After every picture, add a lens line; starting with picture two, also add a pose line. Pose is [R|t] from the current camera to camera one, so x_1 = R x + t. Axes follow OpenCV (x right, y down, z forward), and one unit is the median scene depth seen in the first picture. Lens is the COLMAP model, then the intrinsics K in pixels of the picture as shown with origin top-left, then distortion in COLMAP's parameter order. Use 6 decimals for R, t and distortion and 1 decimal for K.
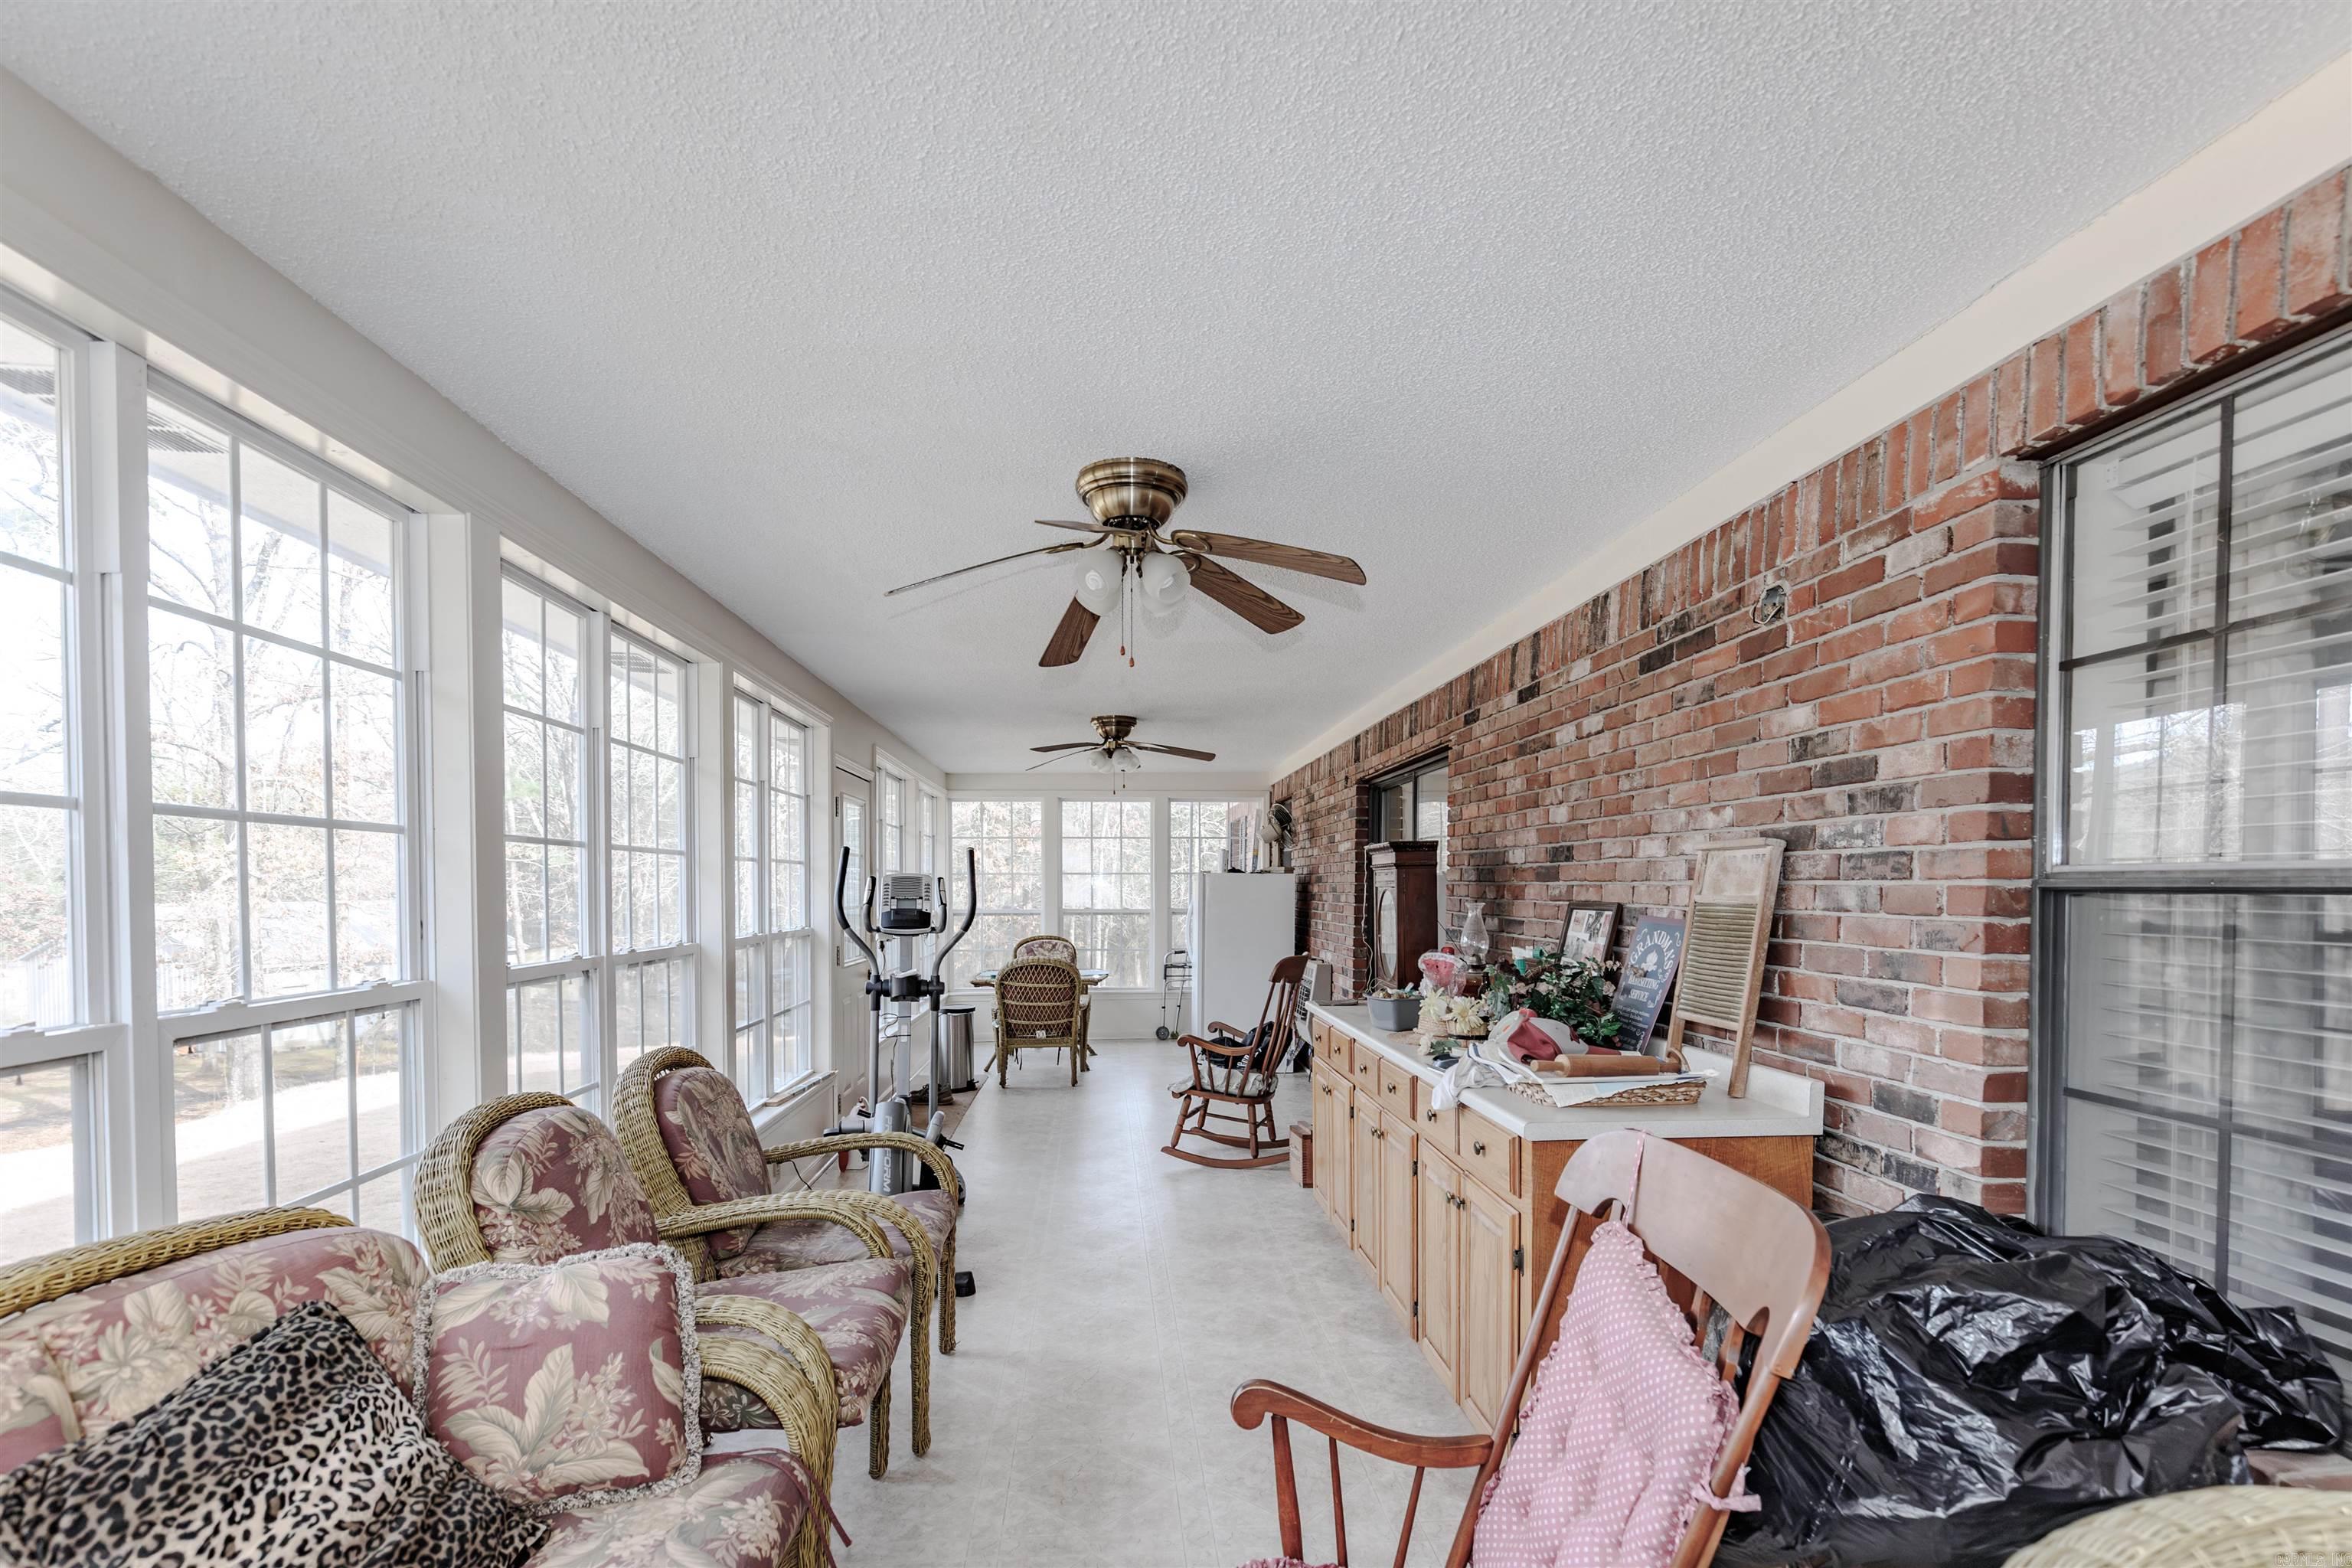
lens RADIAL K [[1106.7, 0, 1180.1], [0, 1106.7, 914.6], [0, 0, 1]] dist [0.001455, -0.000271]
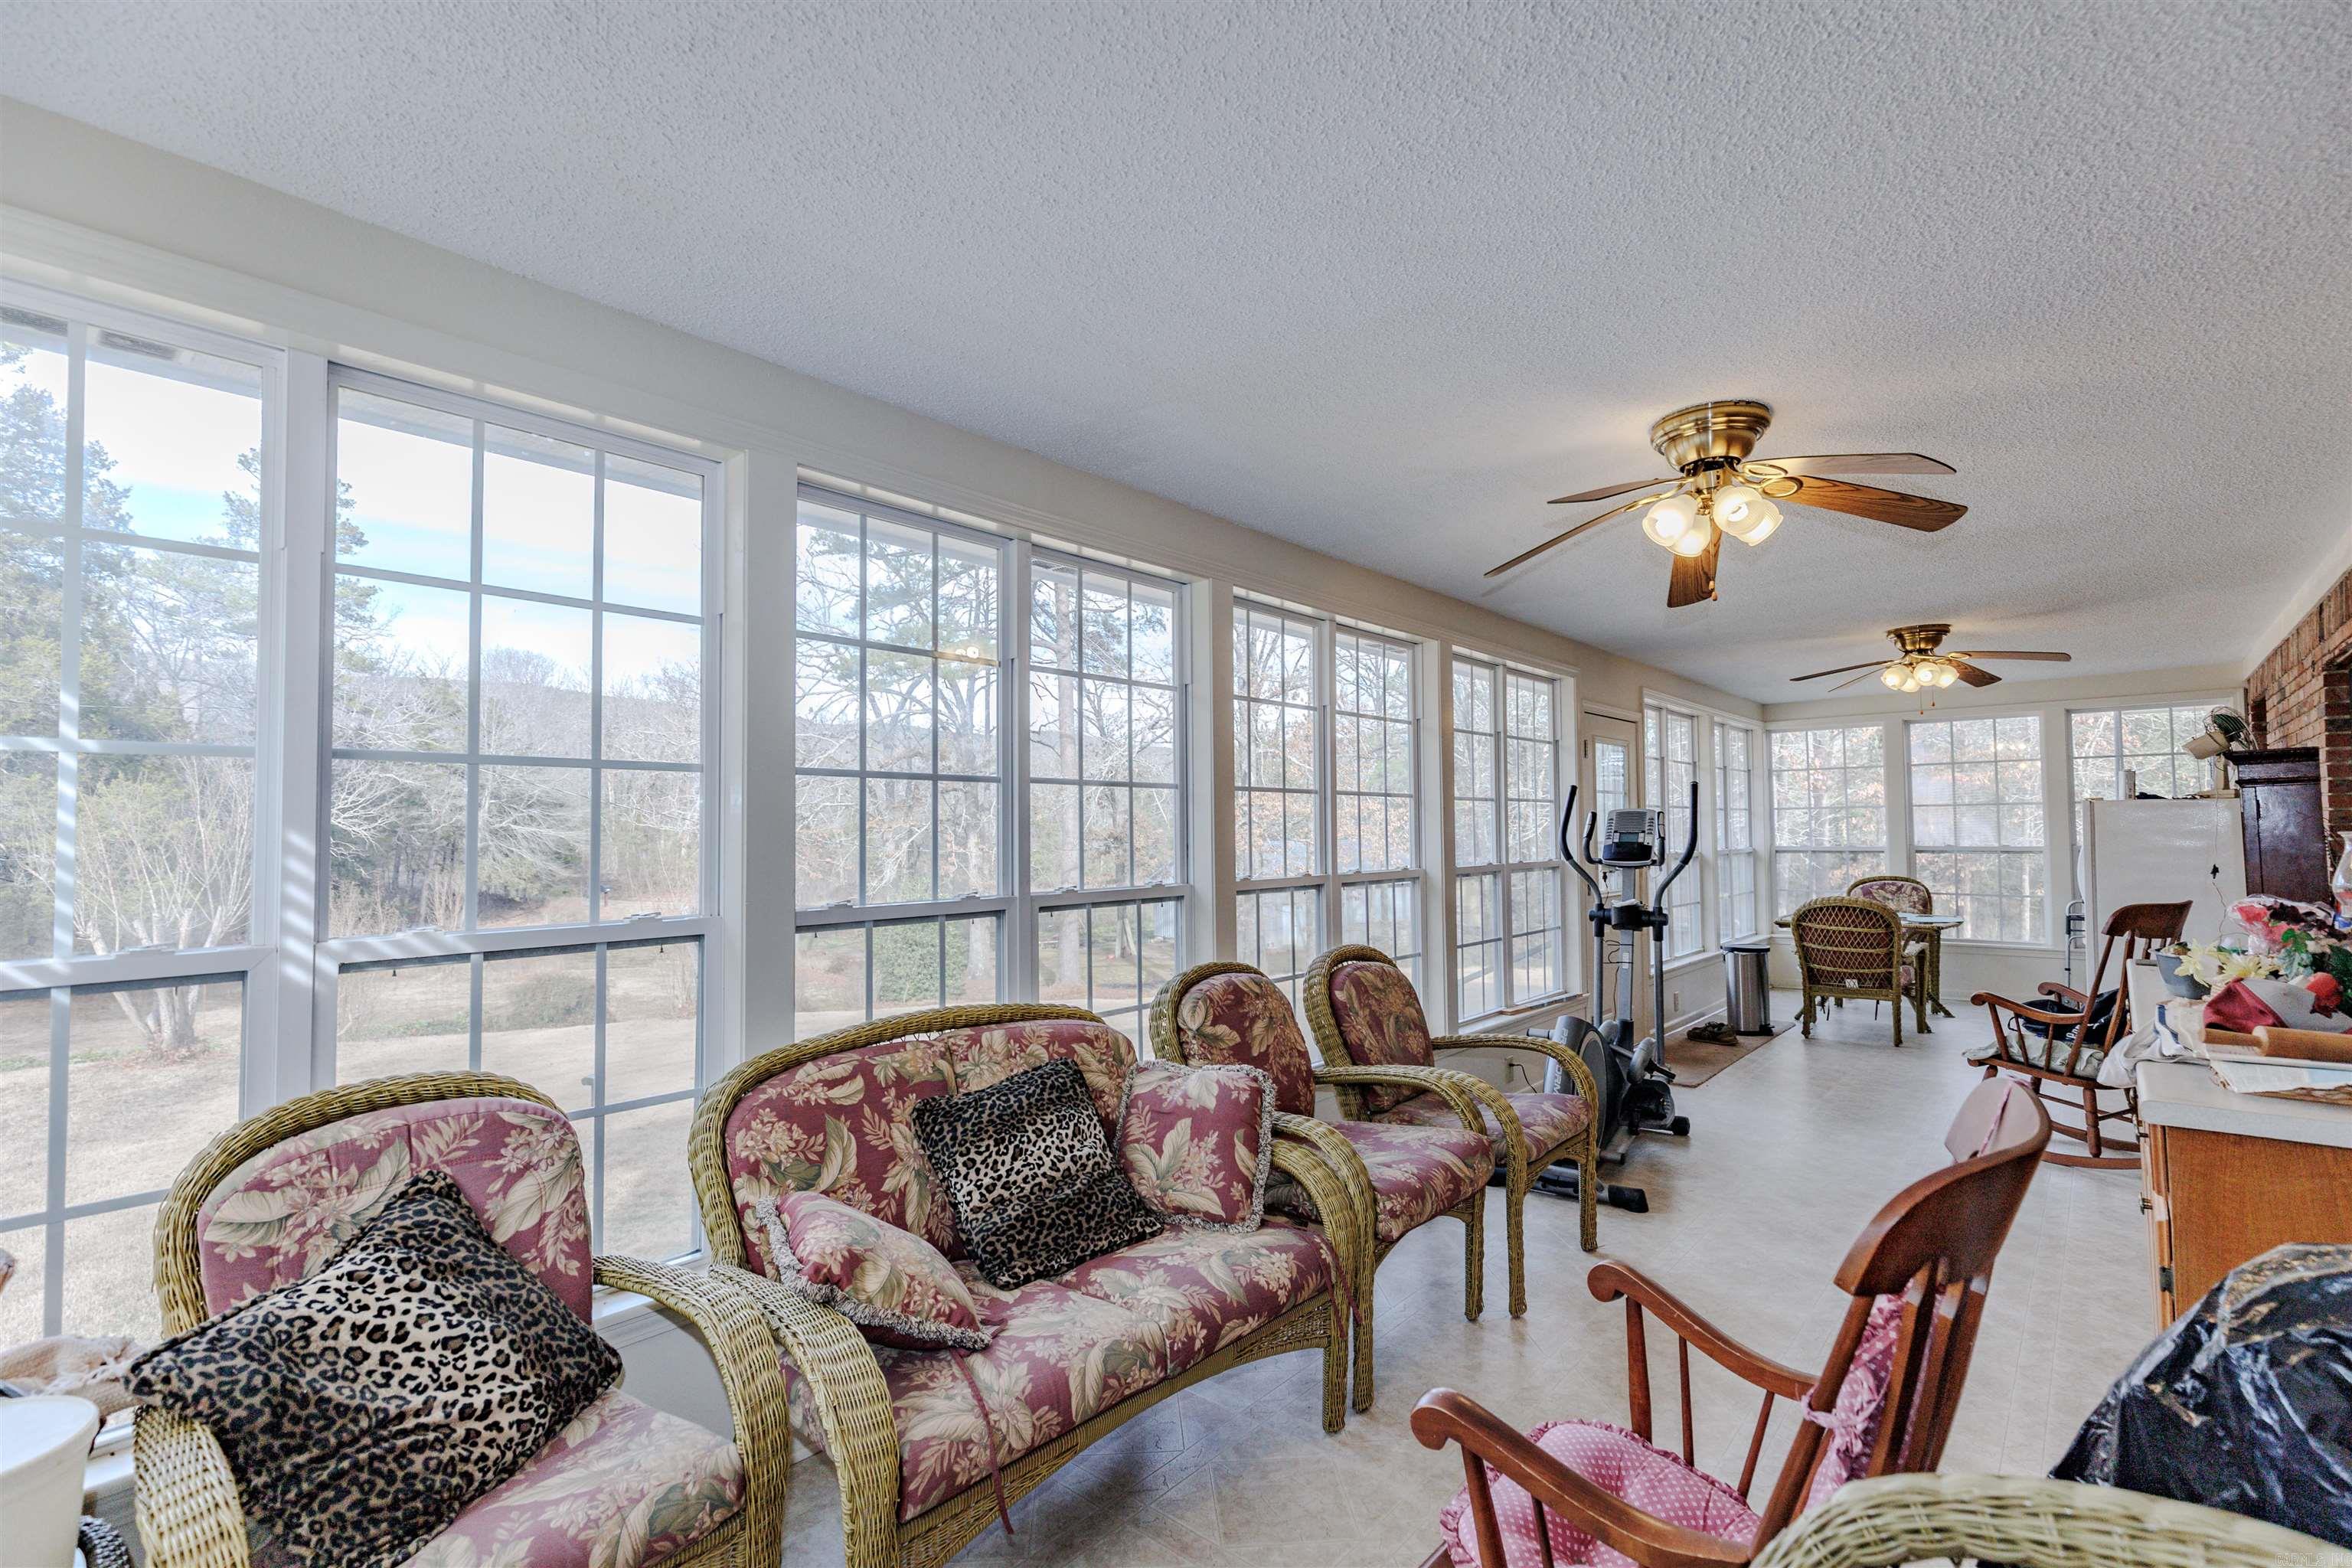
lens RADIAL K [[1068.2, 0, 1170.5], [0, 1068.2, 794.0], [0, 0, 1]] dist [0.000112, -0.000165]
pose [[0.694146, -0.032616, -0.719095, 0.412478], [-0.008554, 0.998529, -0.053548, 0.016665], [0.719783, 0.043321, 0.692846, -0.049751]]
